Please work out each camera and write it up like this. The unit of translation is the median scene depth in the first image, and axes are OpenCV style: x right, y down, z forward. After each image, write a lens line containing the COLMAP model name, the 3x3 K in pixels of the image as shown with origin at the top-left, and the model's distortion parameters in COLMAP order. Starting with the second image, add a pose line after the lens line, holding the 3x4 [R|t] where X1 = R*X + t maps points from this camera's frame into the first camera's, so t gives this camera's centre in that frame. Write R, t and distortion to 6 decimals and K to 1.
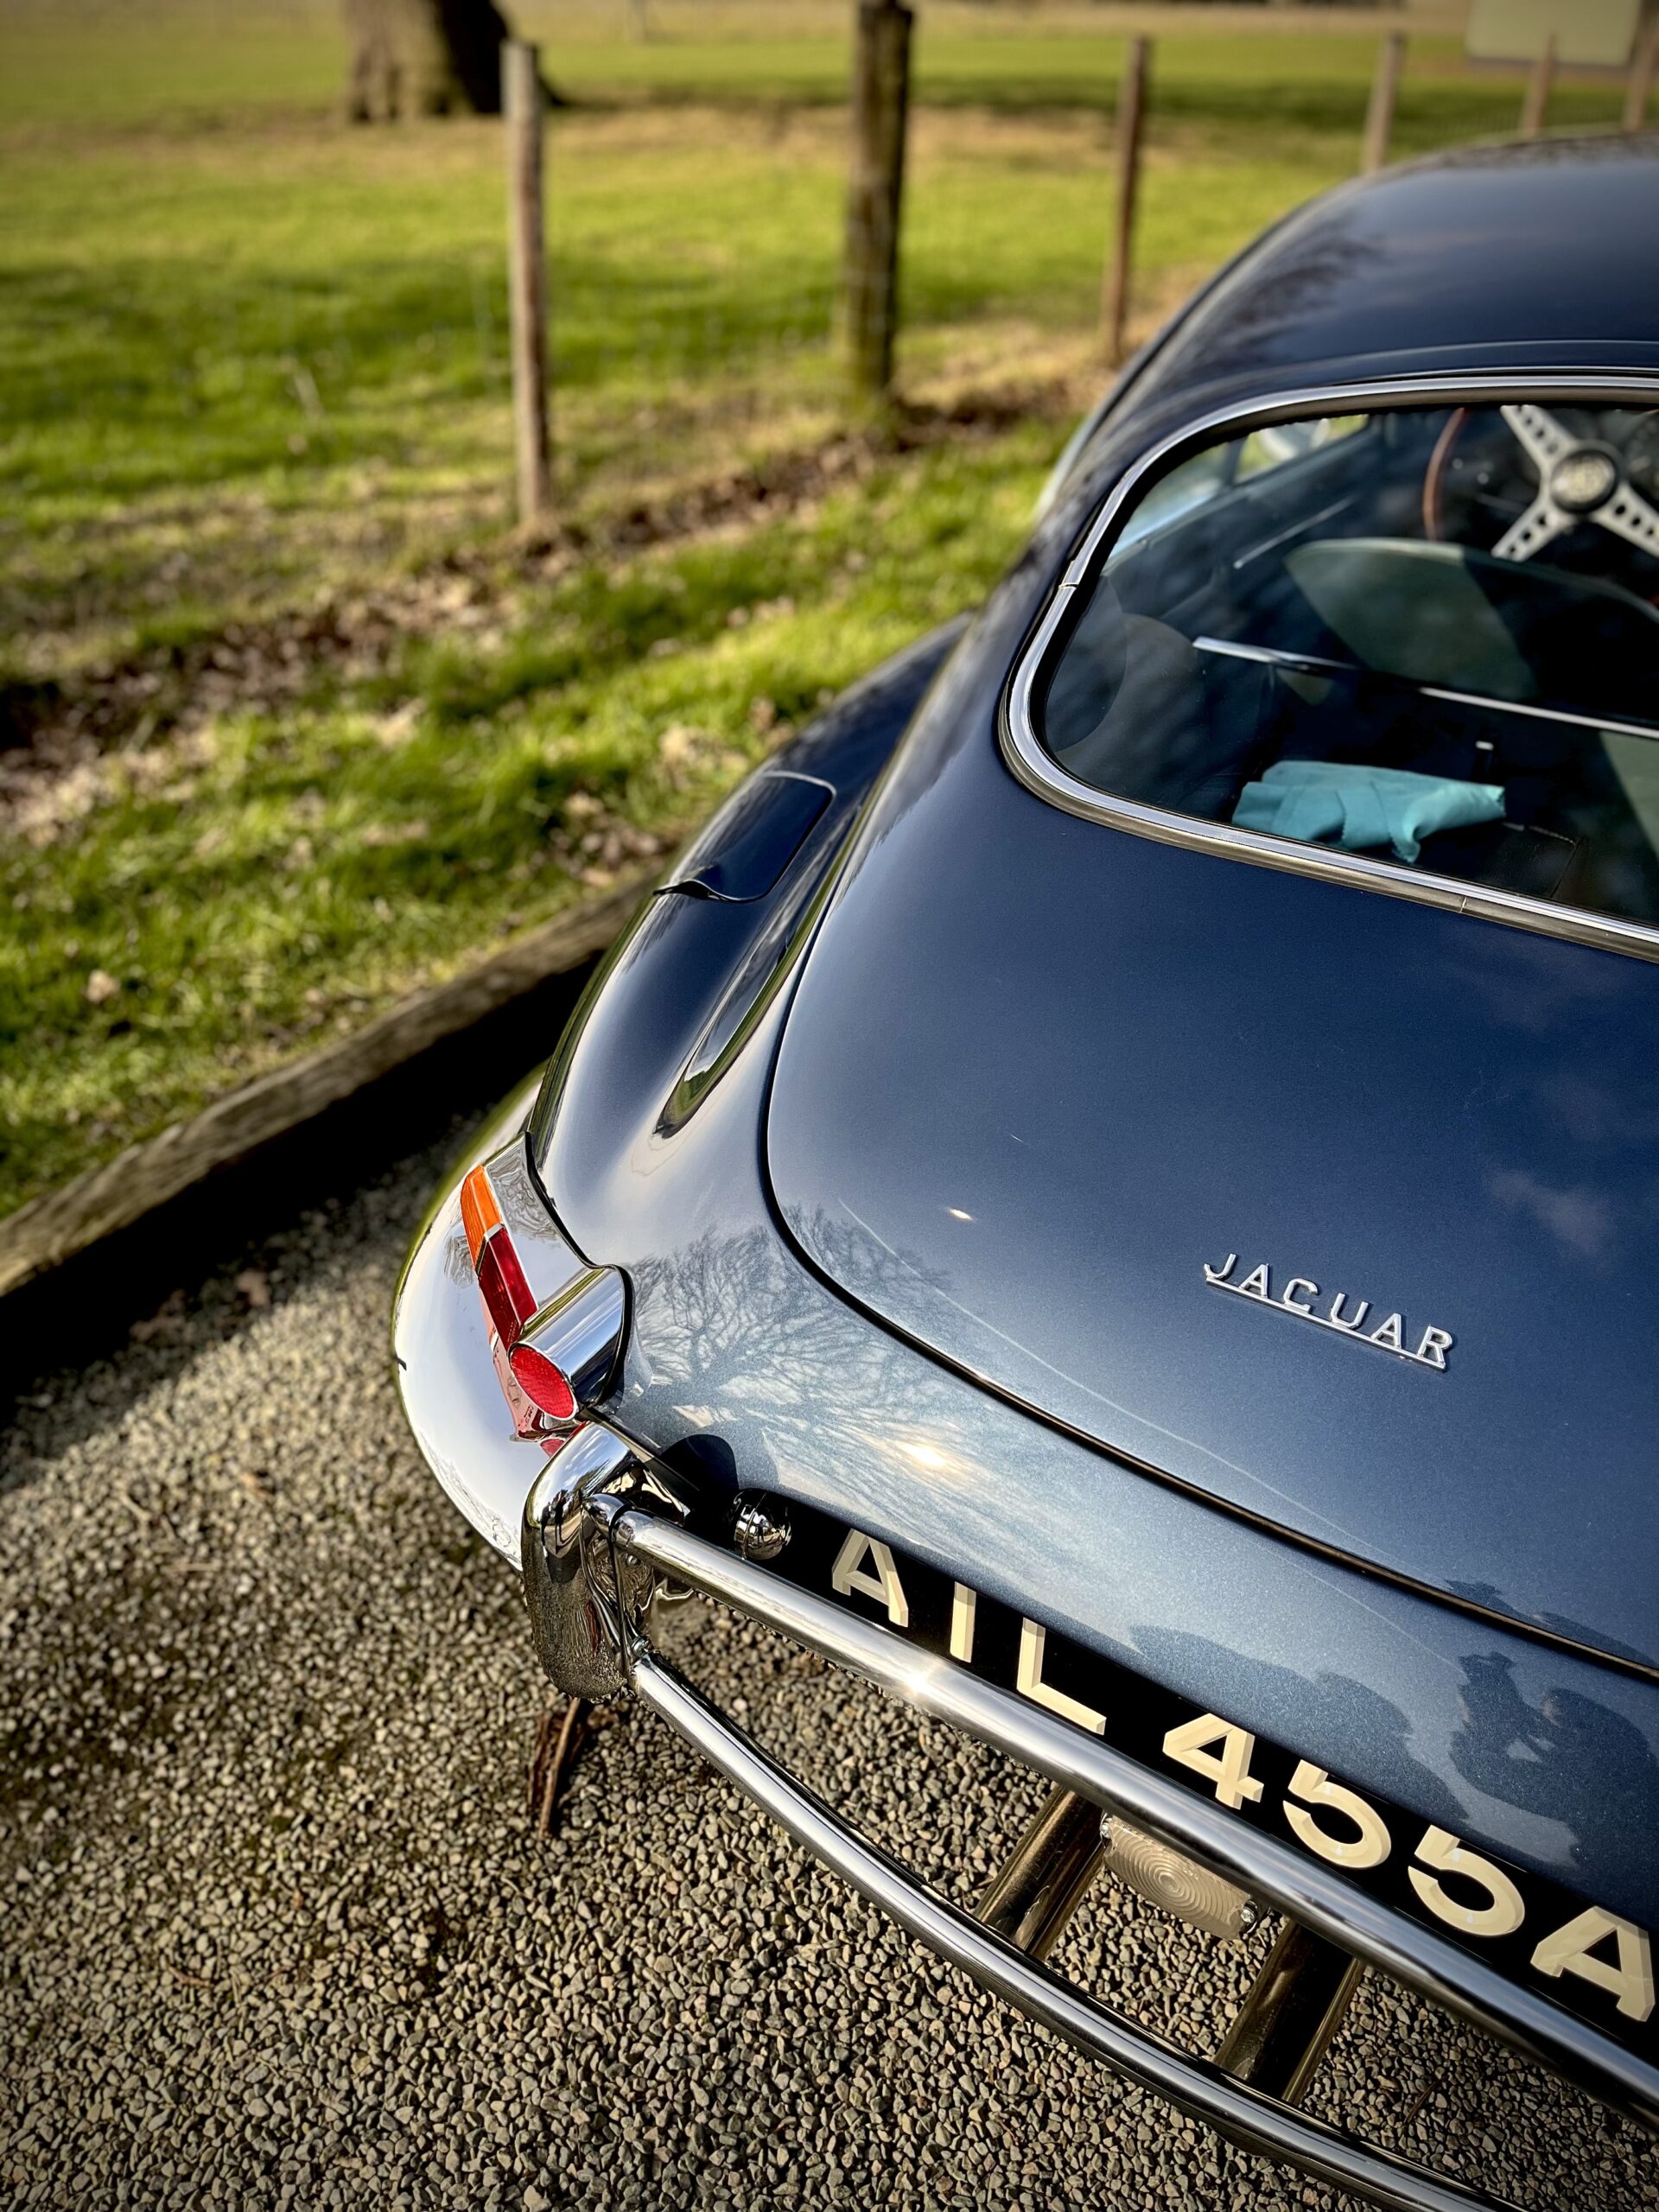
lens RADIAL K [[1700.6, 0, 819.0], [0, 1700.6, 1102.3], [0, 0, 1]] dist [0.064336, -0.072793]
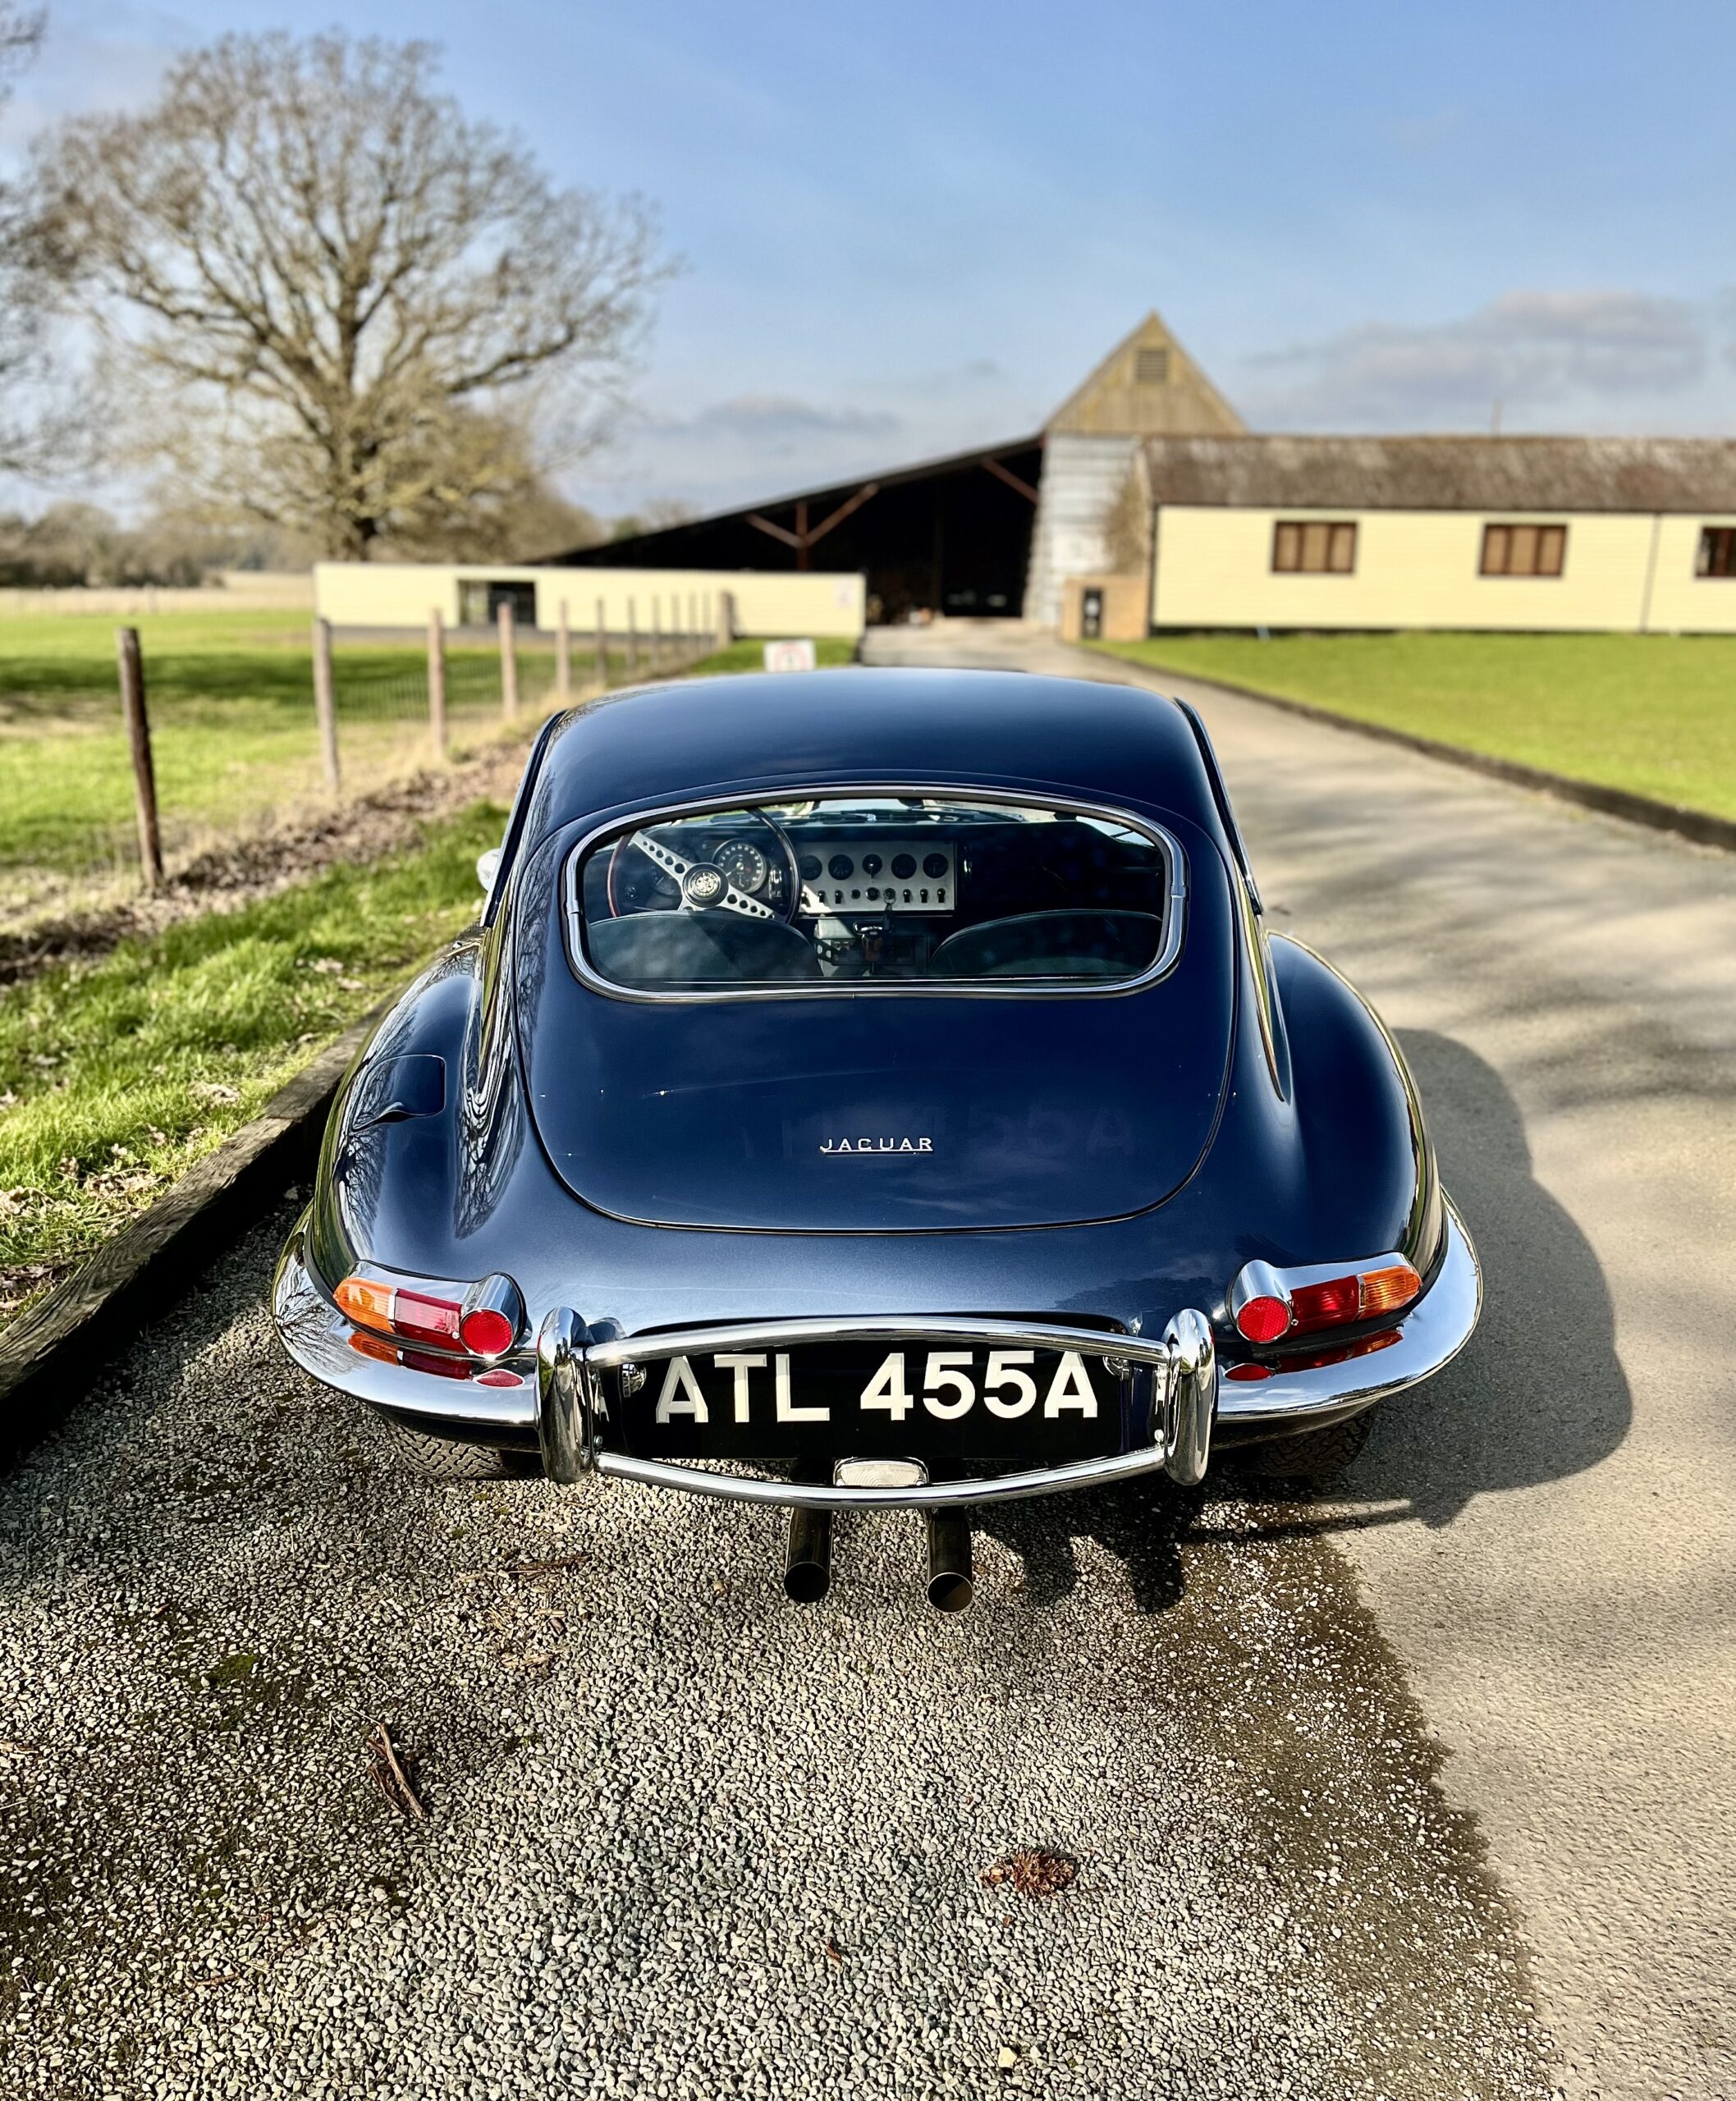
lens RADIAL K [[1753.4, 0, 872.0], [0, 1753.4, 1049.9], [0, 0, 1]] dist [0.114345, 0.001728]
pose [[0.825629, -0.154910, 0.542530, -0.476327], [0.315908, 0.923635, -0.217026, 0.254521], [-0.467481, 0.350573, 0.811517, -0.458090]]
